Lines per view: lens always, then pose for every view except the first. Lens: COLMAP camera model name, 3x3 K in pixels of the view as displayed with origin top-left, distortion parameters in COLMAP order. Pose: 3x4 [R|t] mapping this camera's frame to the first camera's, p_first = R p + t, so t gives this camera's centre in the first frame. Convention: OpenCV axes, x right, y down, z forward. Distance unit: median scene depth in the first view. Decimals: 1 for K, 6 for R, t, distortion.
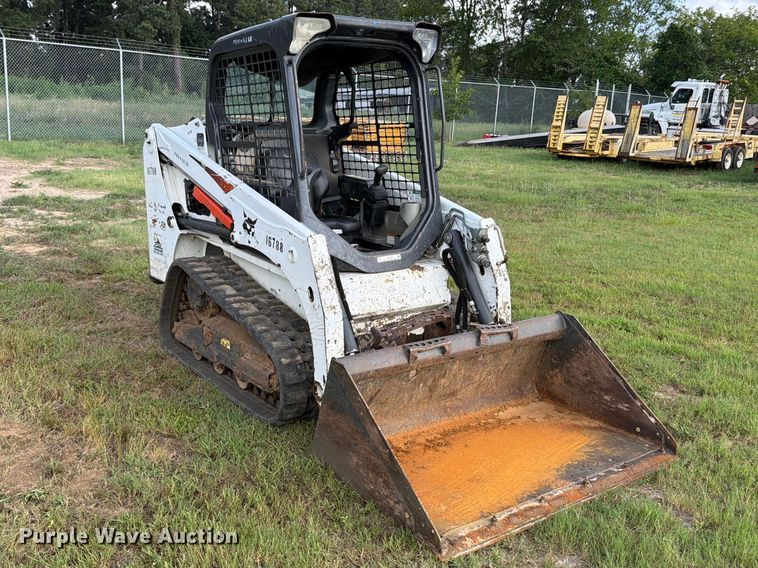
lens RADIAL K [[725.5, 0, 327.0], [0, 725.5, 277.2], [0, 0, 1]] dist [0.136967, -0.304030]
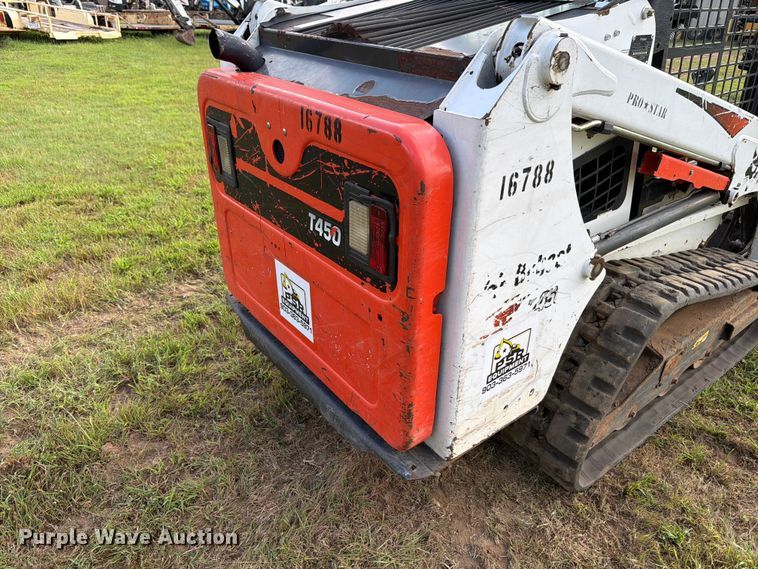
lens RADIAL K [[534.4, 0, 379.0], [0, 534.4, 284.5], [0, 0, 1]] dist [0.062688, -0.083006]
pose [[-0.081576, -0.484307, 0.871087, -0.581408], [0.180787, 0.852310, 0.490799, -0.293071], [-0.980133, 0.197518, 0.018029, 1.345038]]
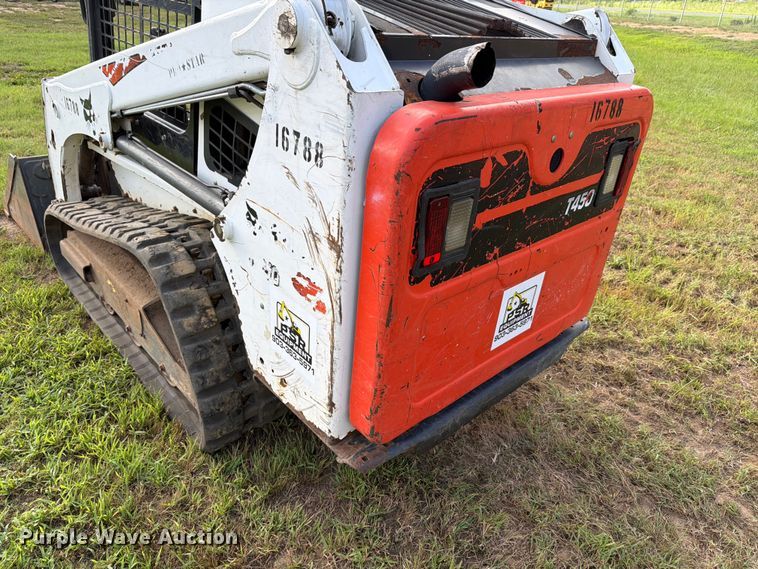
lens RADIAL K [[534.4, 0, 379.0], [0, 534.4, 284.5], [0, 0, 1]] dist [0.062688, -0.083006]
pose [[-0.982387, 0.007103, -0.186723, -0.037161], [-0.117522, 0.753407, 0.646968, -0.354094], [0.145274, 0.657517, -0.739302, 1.692555]]
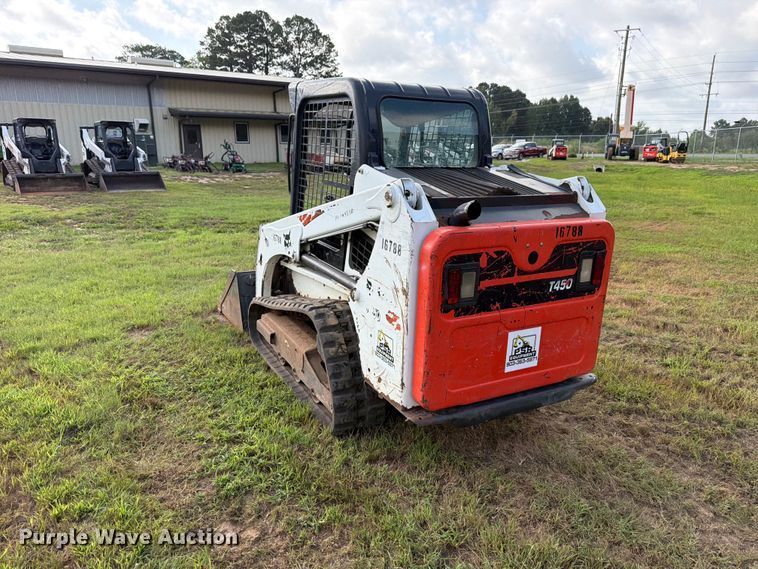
lens RADIAL K [[536.5, 0, 368.2], [0, 536.5, 290.8], [0, 0, 1]] dist [0.065583, -0.097919]
pose [[-0.995286, -0.054731, 0.080060, -0.075056], [-0.011960, 0.888503, 0.458714, -0.457088], [-0.096239, 0.455595, -0.884970, 1.996996]]
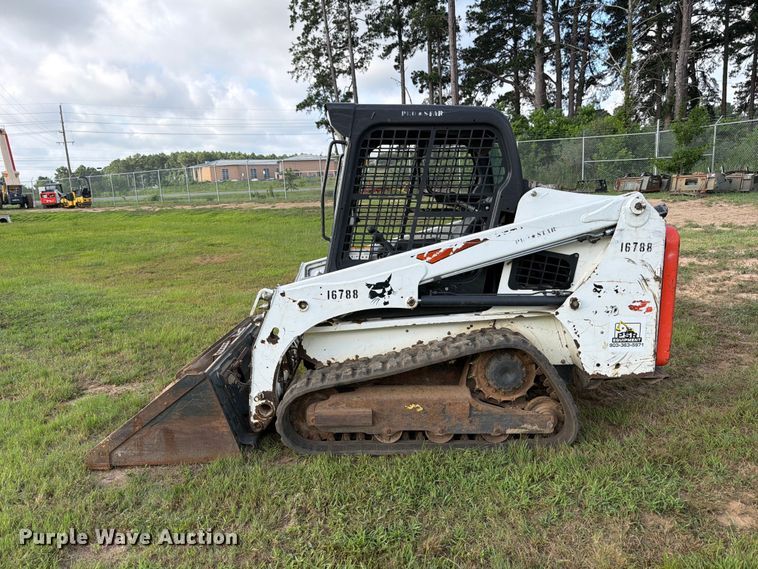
lens RADIAL K [[533.3, 0, 378.9], [0, 533.3, 281.1], [0, 0, 1]] dist [0.094535, -0.134491]
pose [[-0.533604, 0.141538, -0.833806, 0.789099], [-0.160767, 0.950945, 0.264307, -0.316460], [0.830313, 0.275084, -0.484674, 1.504389]]
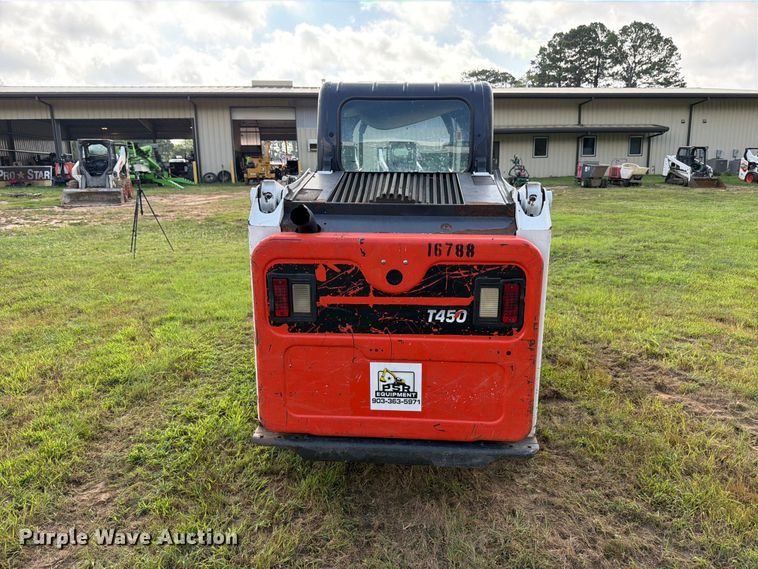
lens RADIAL K [[534.6, 0, 388.1], [0, 534.6, 280.6], [0, 0, 1]] dist [0.068440, -0.083106]
pose [[-0.802955, -0.149945, 0.576870, -0.512064], [0.110769, 0.913439, 0.391610, -0.405421], [-0.585656, 0.378345, -0.716842, 1.779343]]
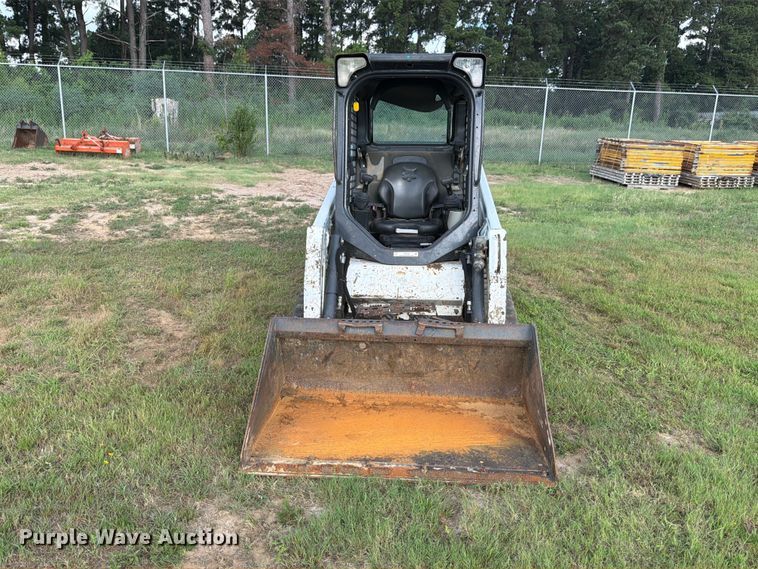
lens RADIAL K [[593.0, 0, 375.2], [0, 593.0, 282.5], [0, 0, 1]] dist [0.104946, -0.160712]
pose [[0.793707, 0.140321, -0.591895, 0.614660], [-0.133466, 0.989492, 0.055606, -0.026917], [0.593478, 0.034863, 0.804095, 0.179565]]
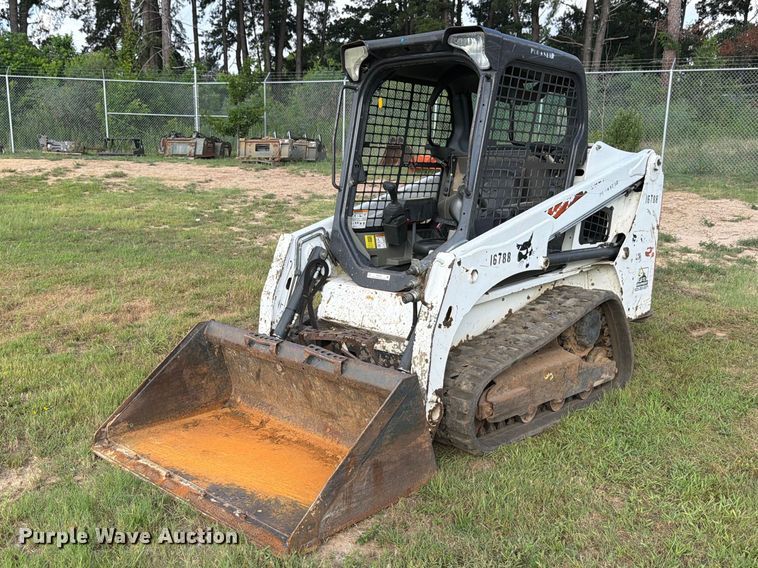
lens RADIAL K [[736.2, 0, 334.5], [0, 736.2, 301.2], [0, 0, 1]] dist [0.127832, -0.197190]
pose [[0.201991, 0.184841, -0.961787, 1.017126], [-0.220860, 0.965330, 0.139138, -0.116430], [0.954160, 0.184315, 0.235811, 0.694074]]
